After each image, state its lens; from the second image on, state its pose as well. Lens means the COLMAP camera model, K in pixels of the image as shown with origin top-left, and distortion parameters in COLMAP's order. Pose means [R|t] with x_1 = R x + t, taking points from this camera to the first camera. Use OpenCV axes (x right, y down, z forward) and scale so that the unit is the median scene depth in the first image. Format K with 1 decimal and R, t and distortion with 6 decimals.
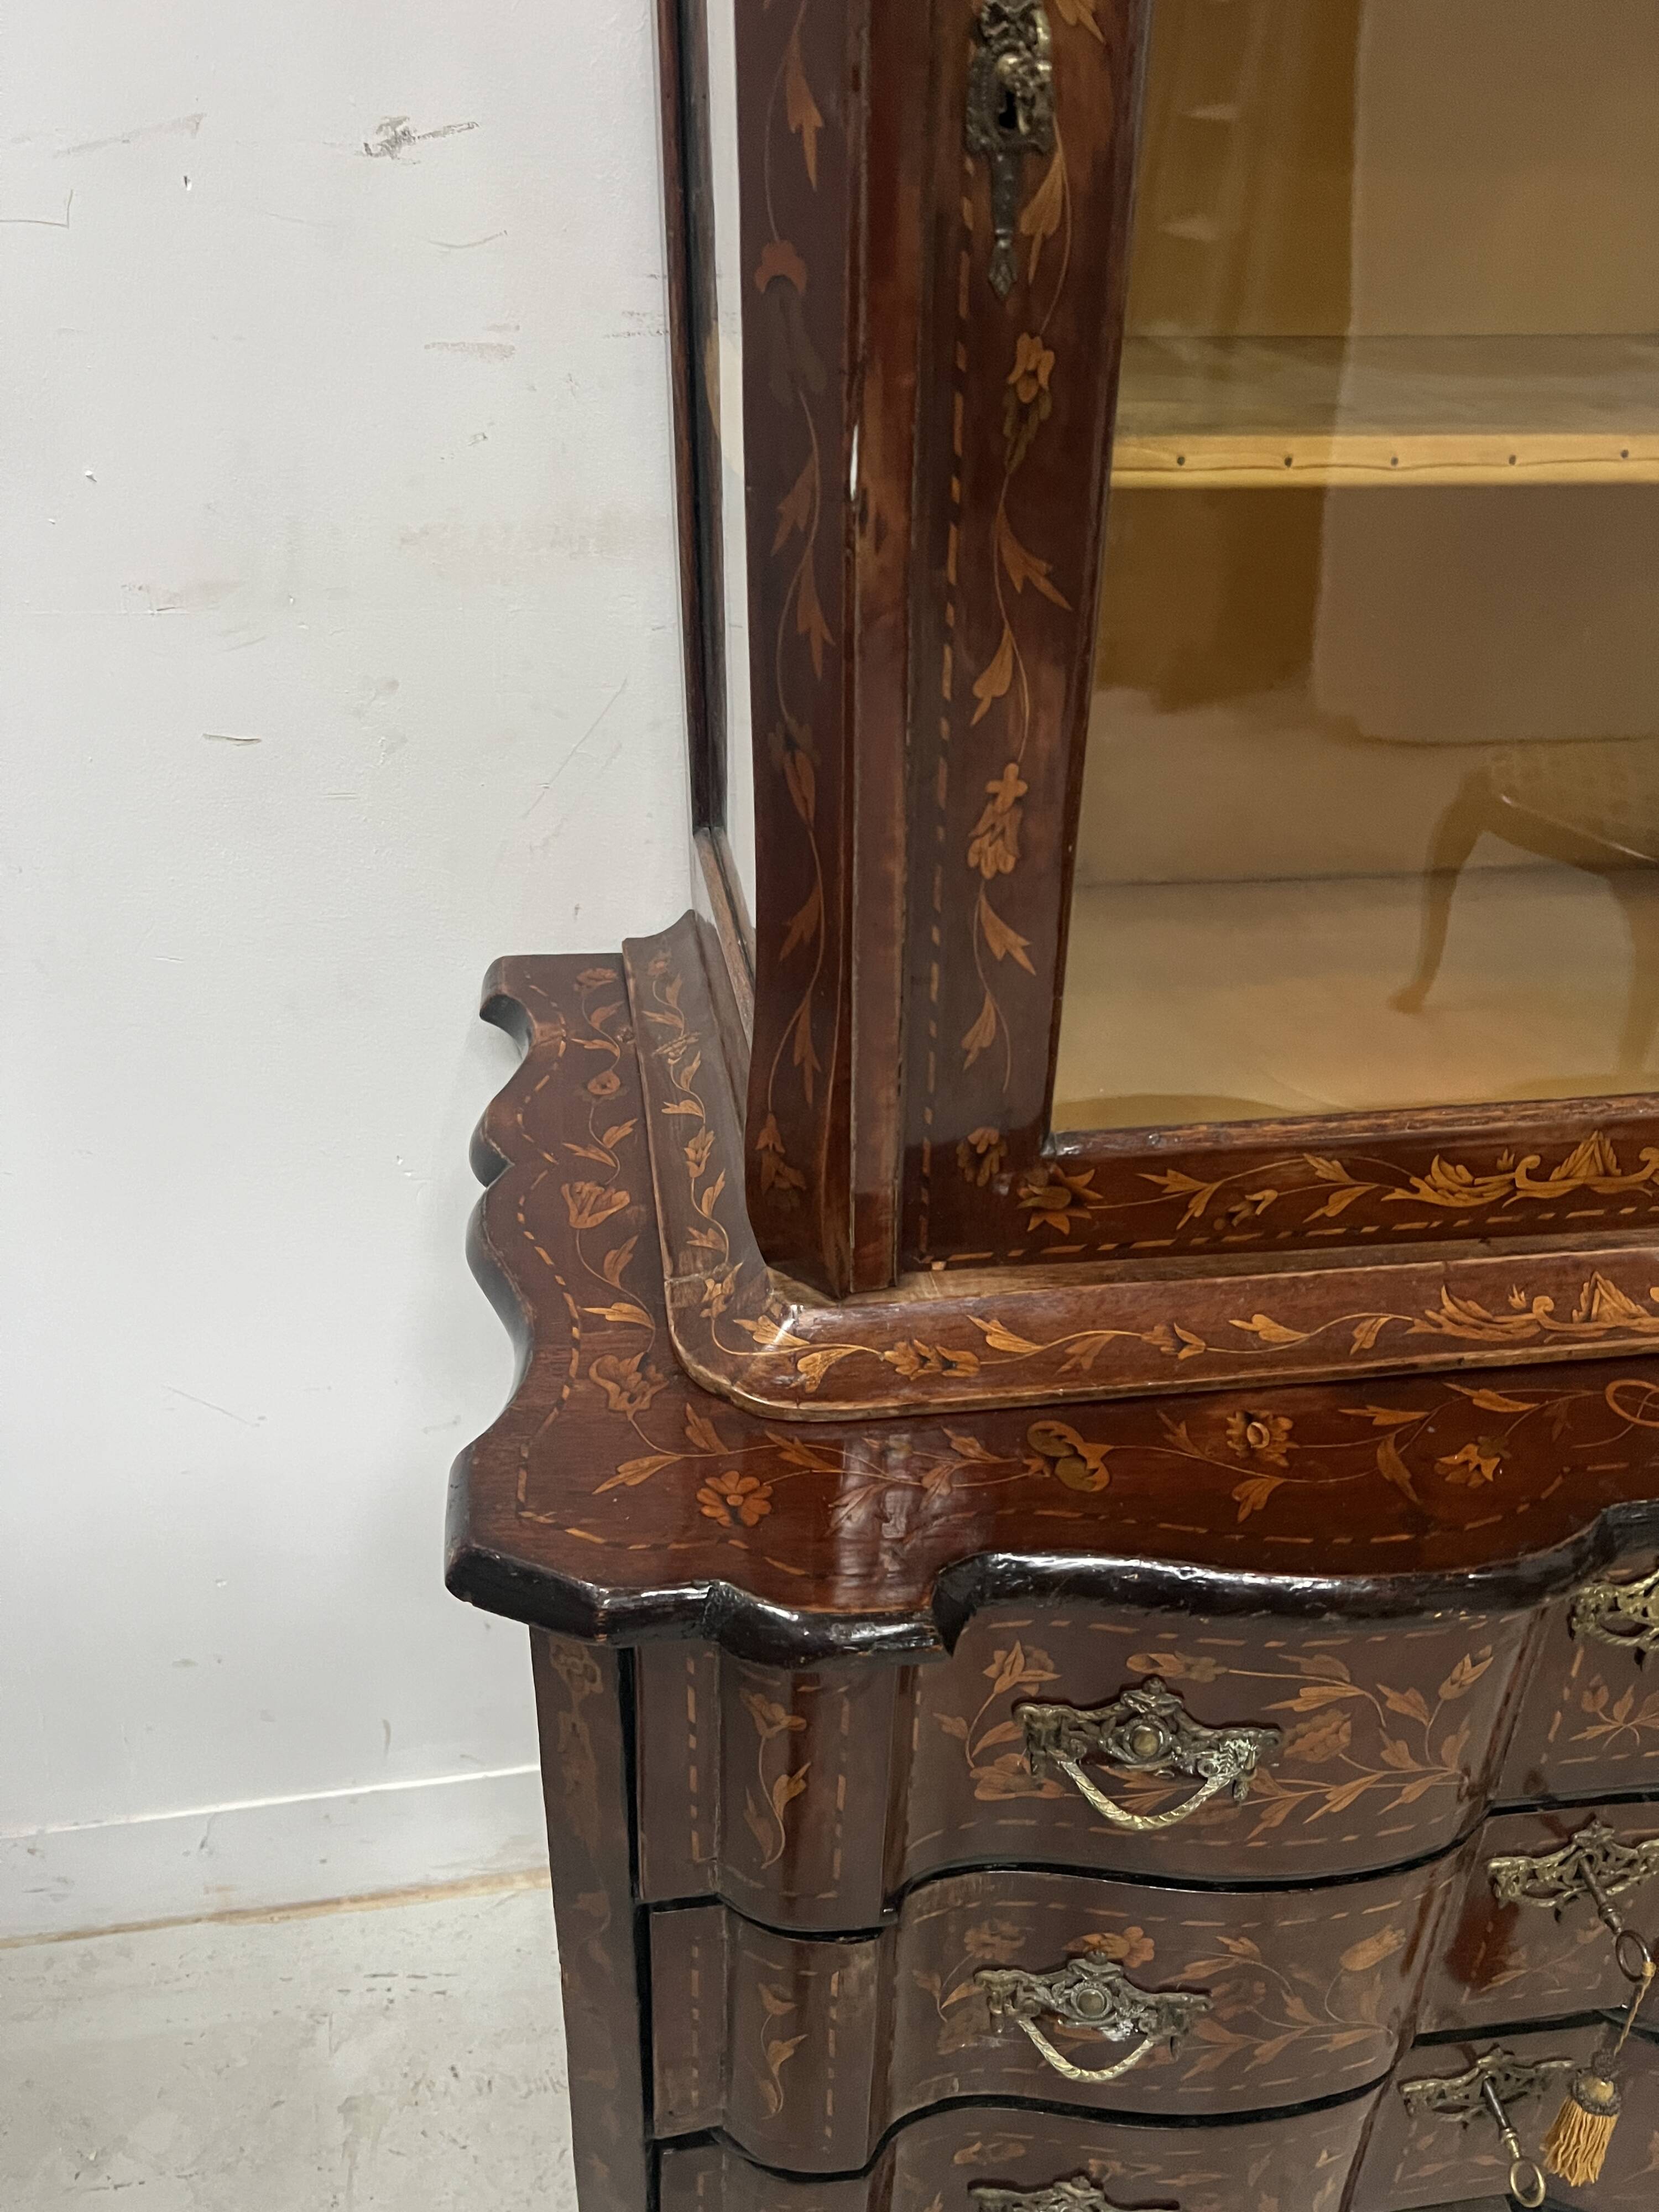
lens RADIAL K [[1667.9, 0, 834.0], [0, 1667.9, 1125.0], [0, 0, 1]] dist [0.052621, -0.060783]
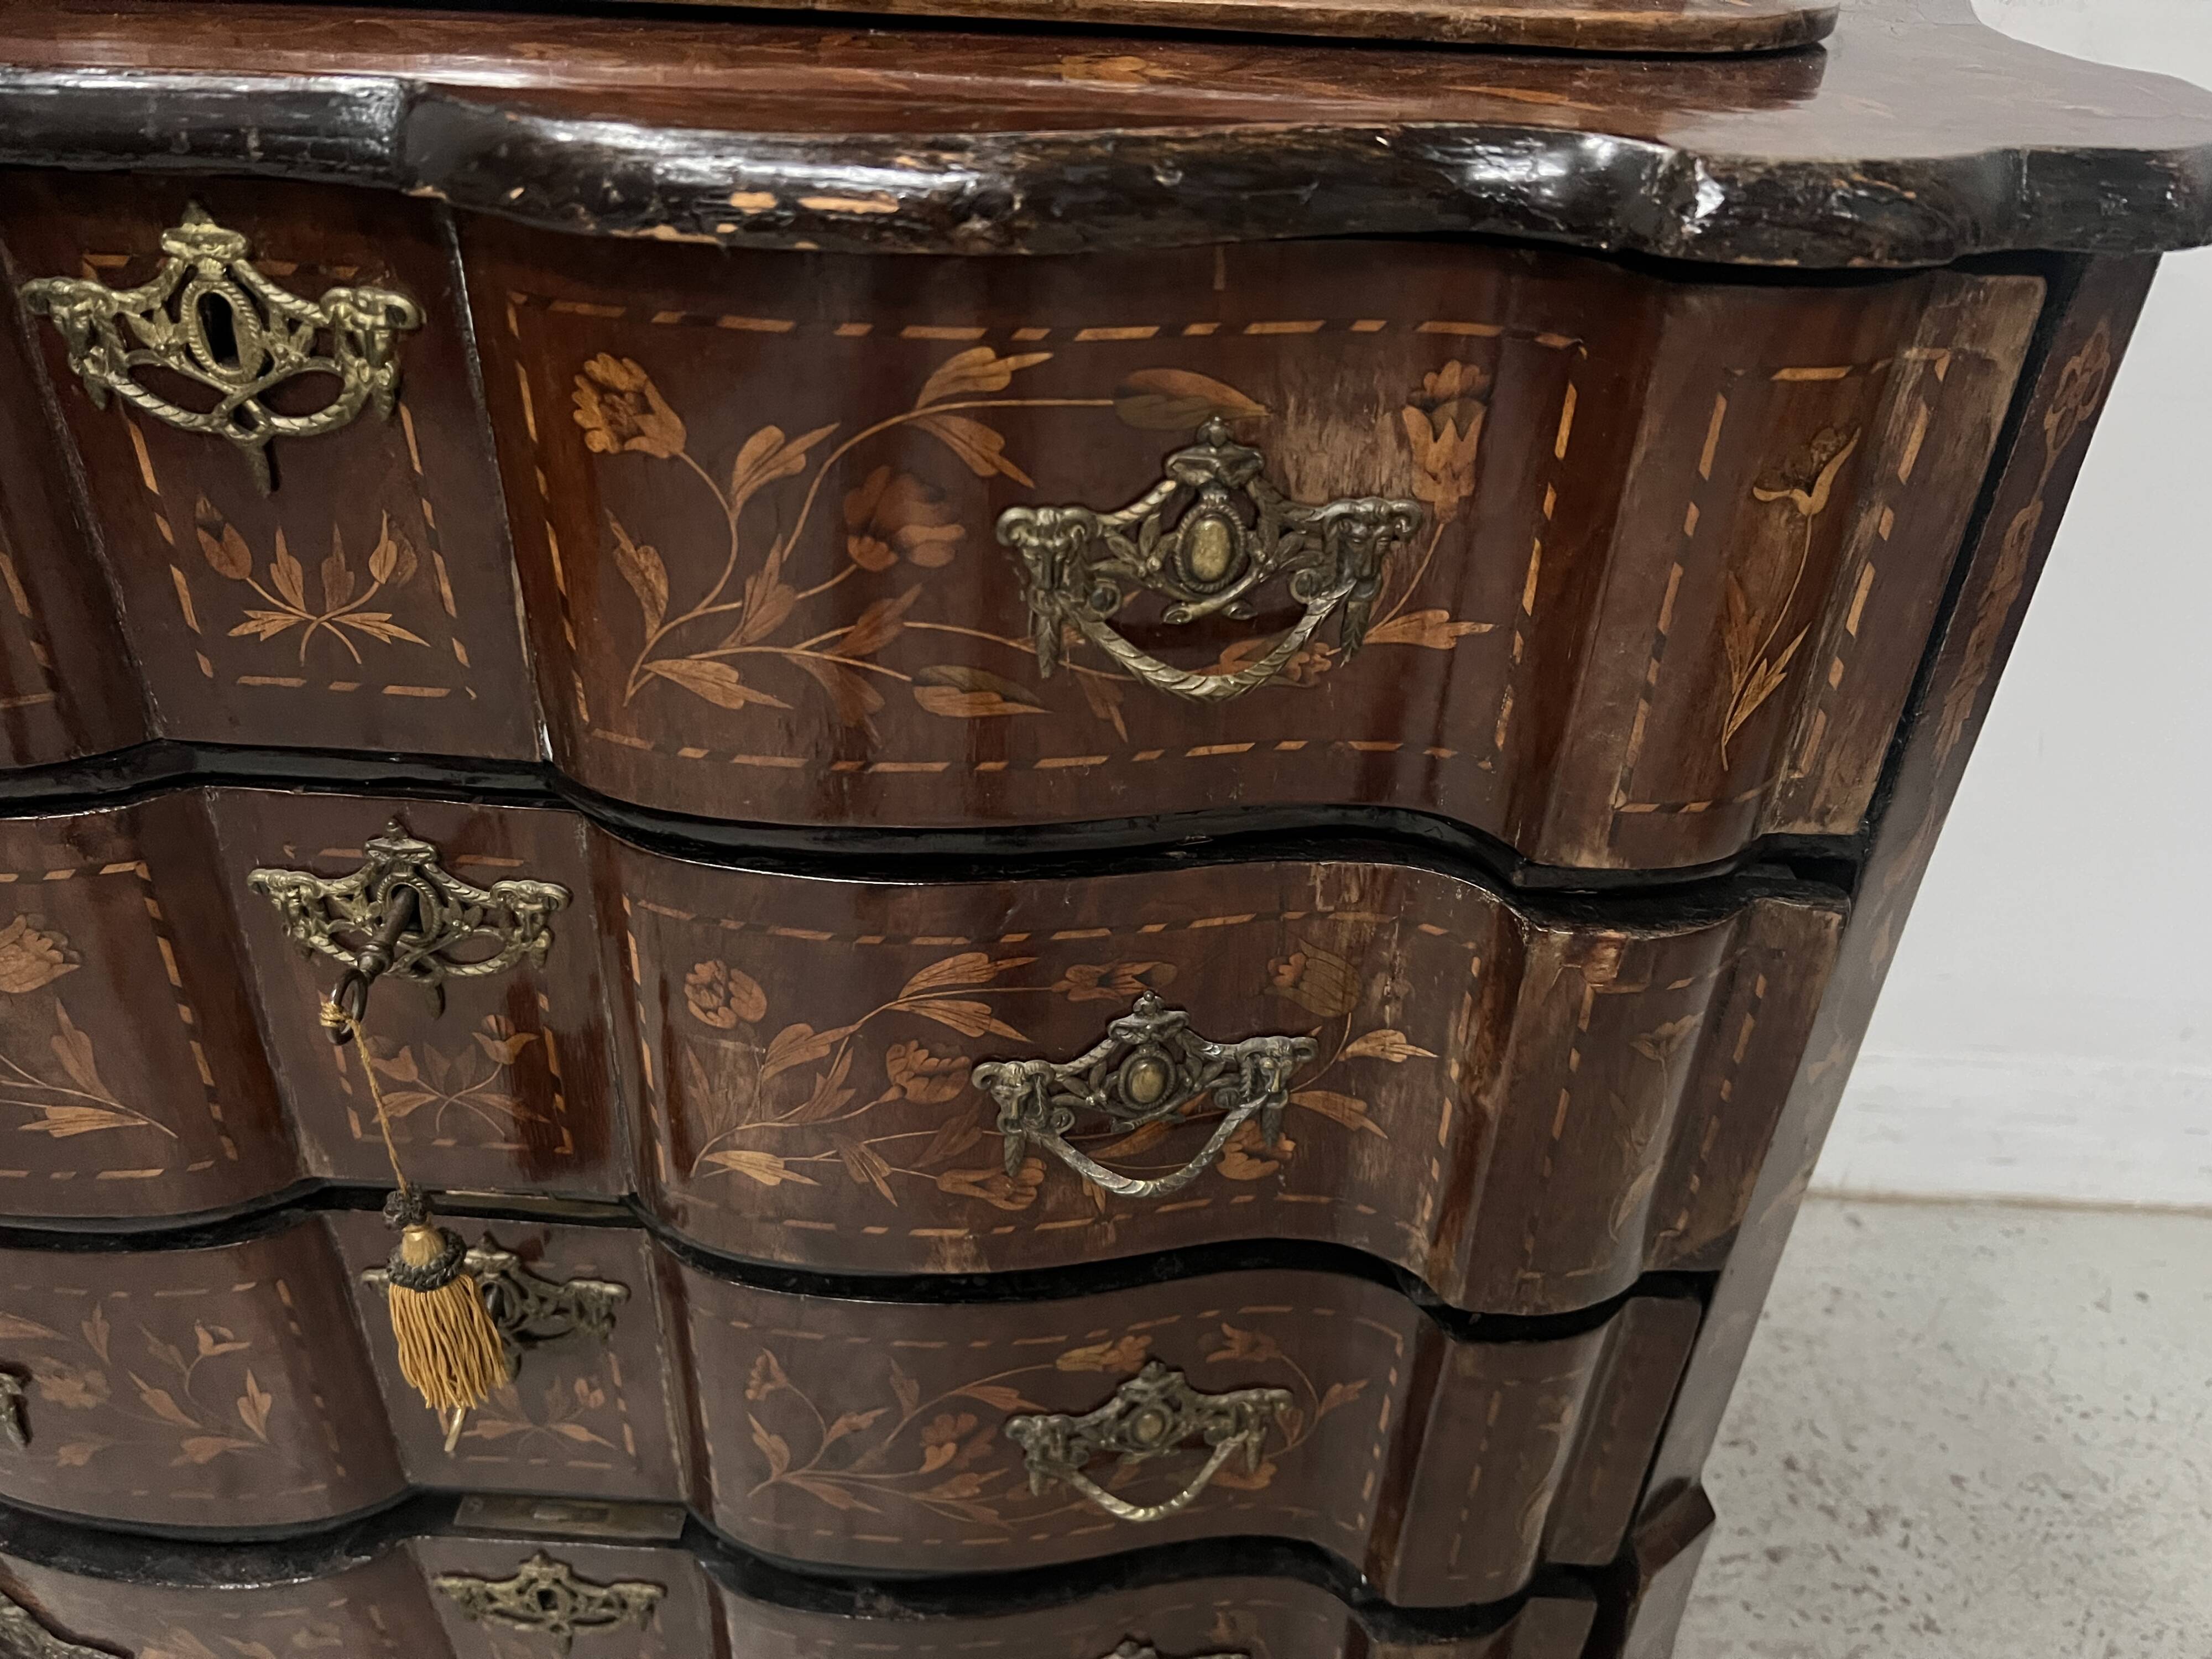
lens RADIAL K [[1667.9, 0, 1113.9], [0, 1667.9, 822.7], [0, 0, 1]] dist [0.052621, -0.060783]
pose [[0.980755, 0.108916, -0.162042, 0.872375], [-0.099607, 0.992932, 0.064525, 0.364405], [0.167925, -0.047143, 0.984672, 0.440191]]
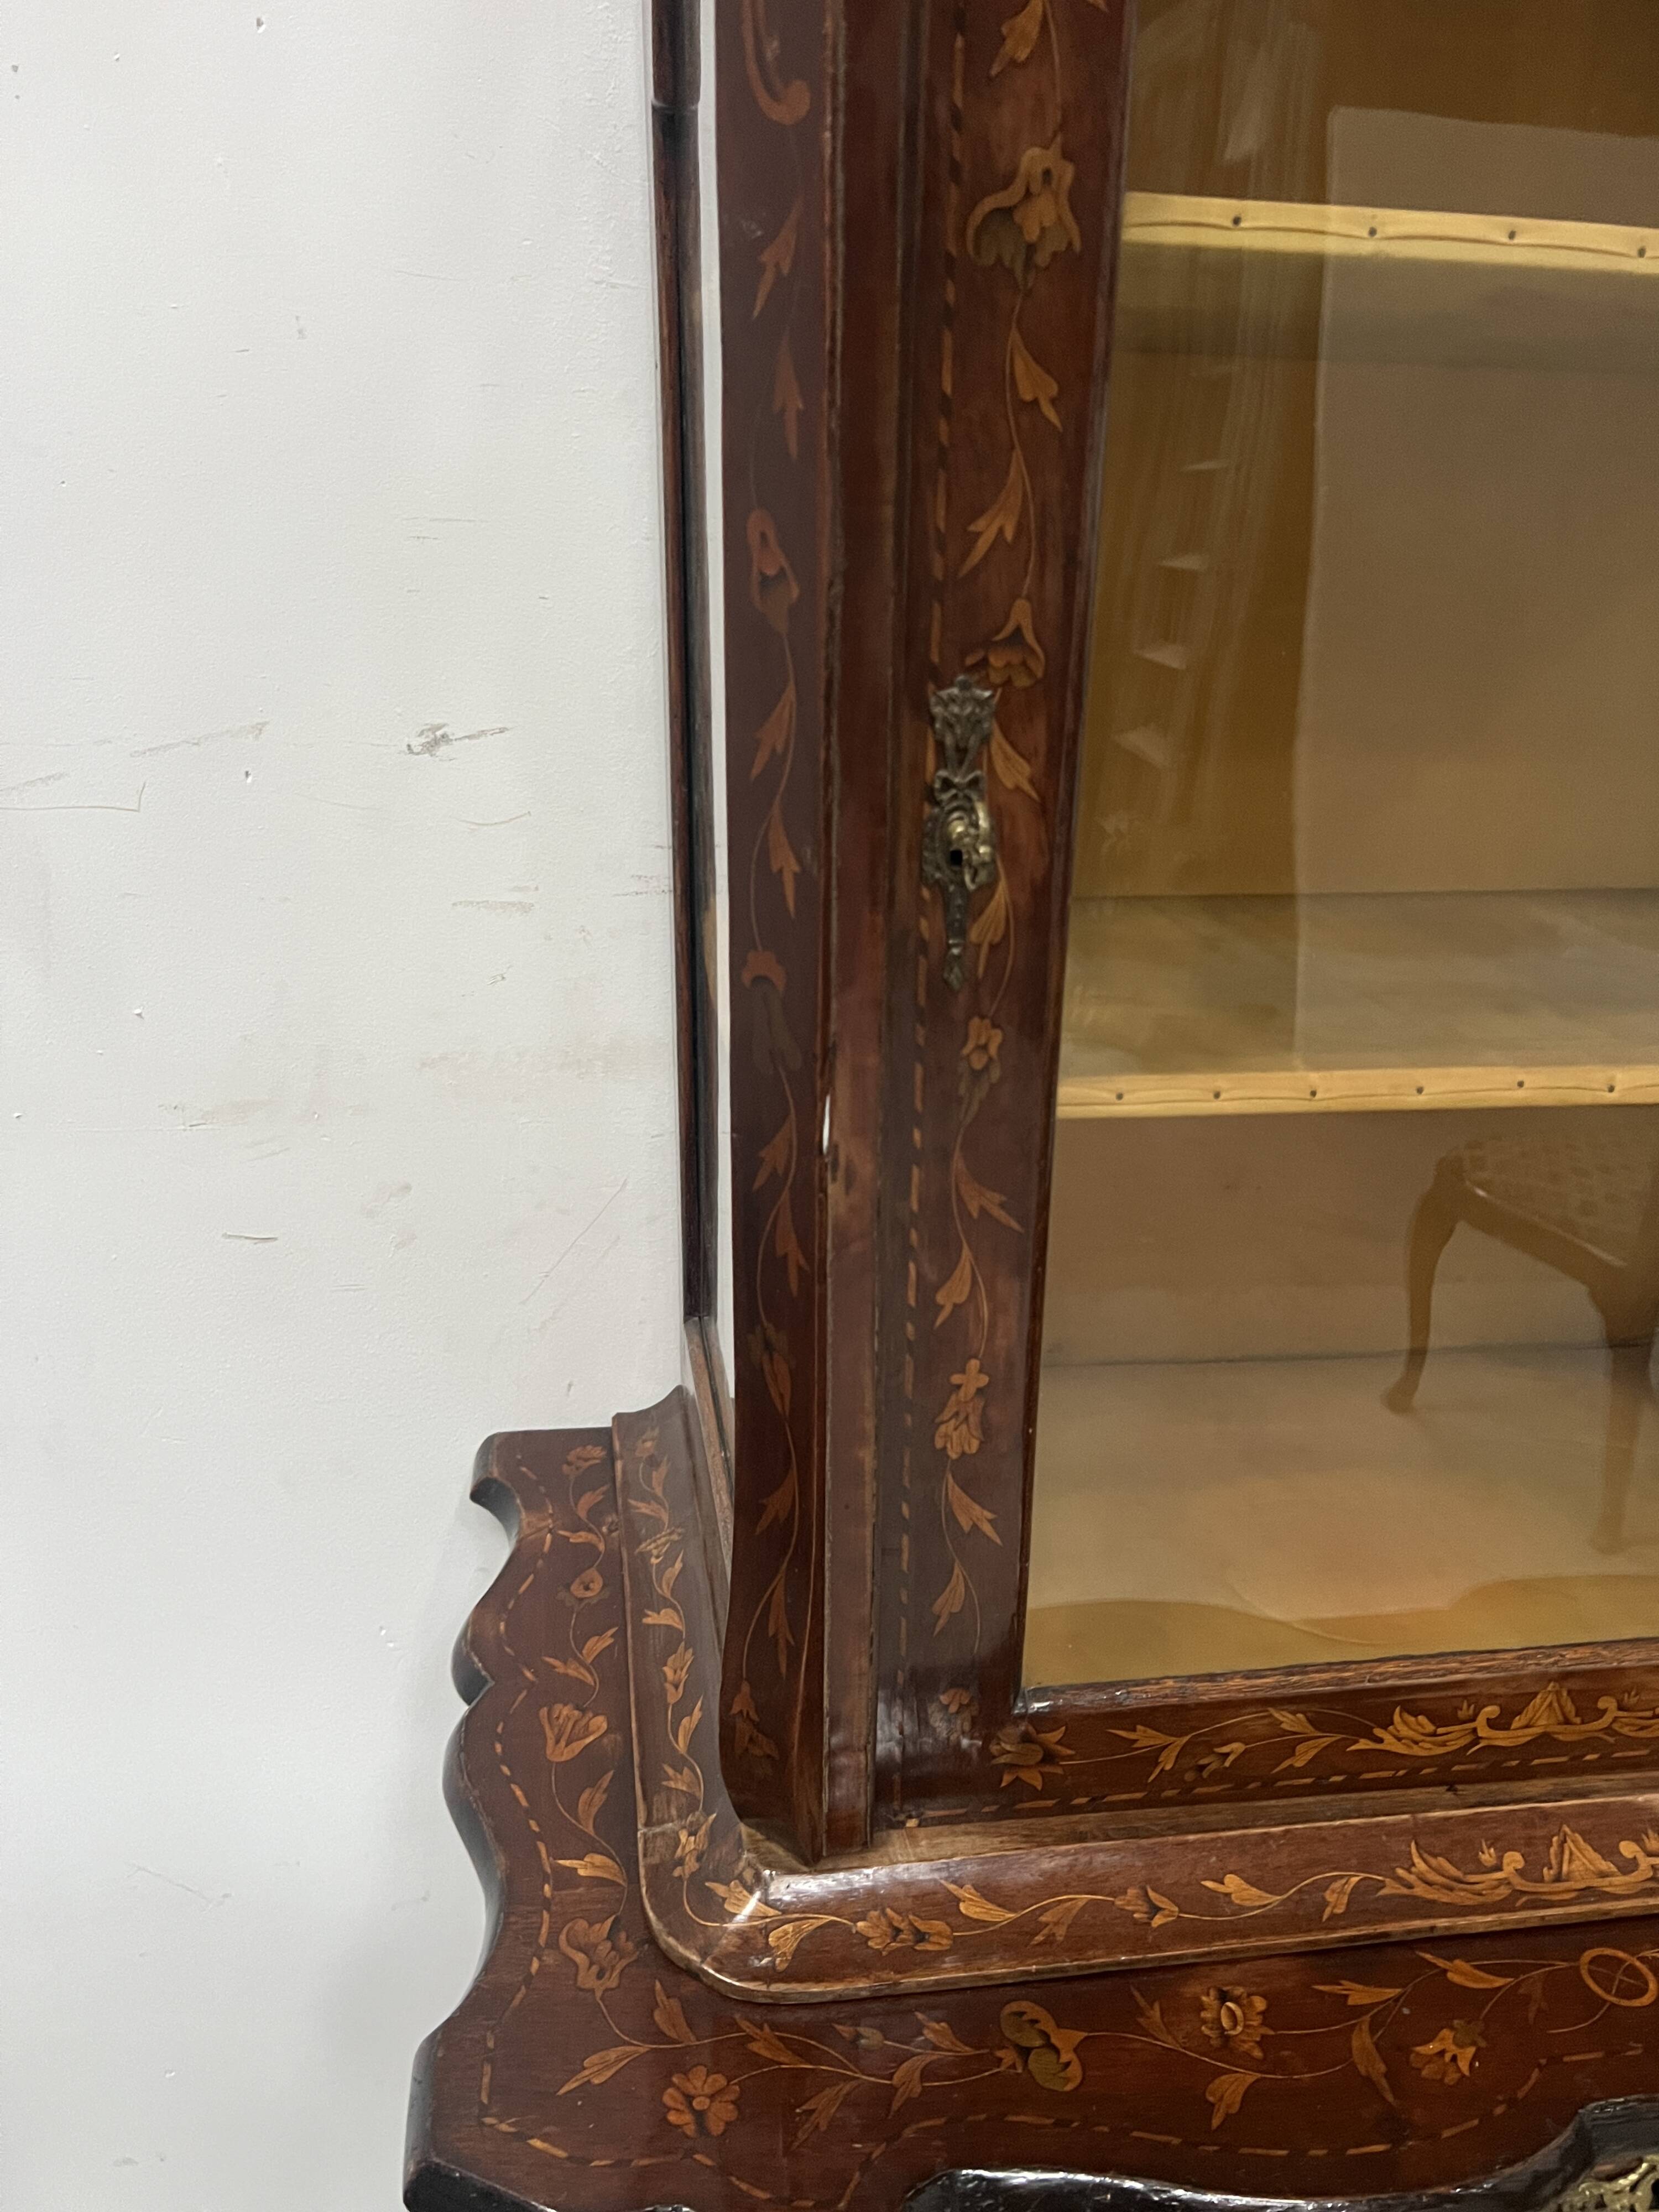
lens RADIAL K [[1667.9, 0, 840.9], [0, 1667.9, 1124.7], [0, 0, 1]] dist [0.052621, -0.060783]
pose [[0.999958, 0.007672, 0.004961, 0.011808], [-0.006582, 0.981528, -0.191206, -0.131876], [-0.006336, 0.191165, 0.981537, -0.072081]]
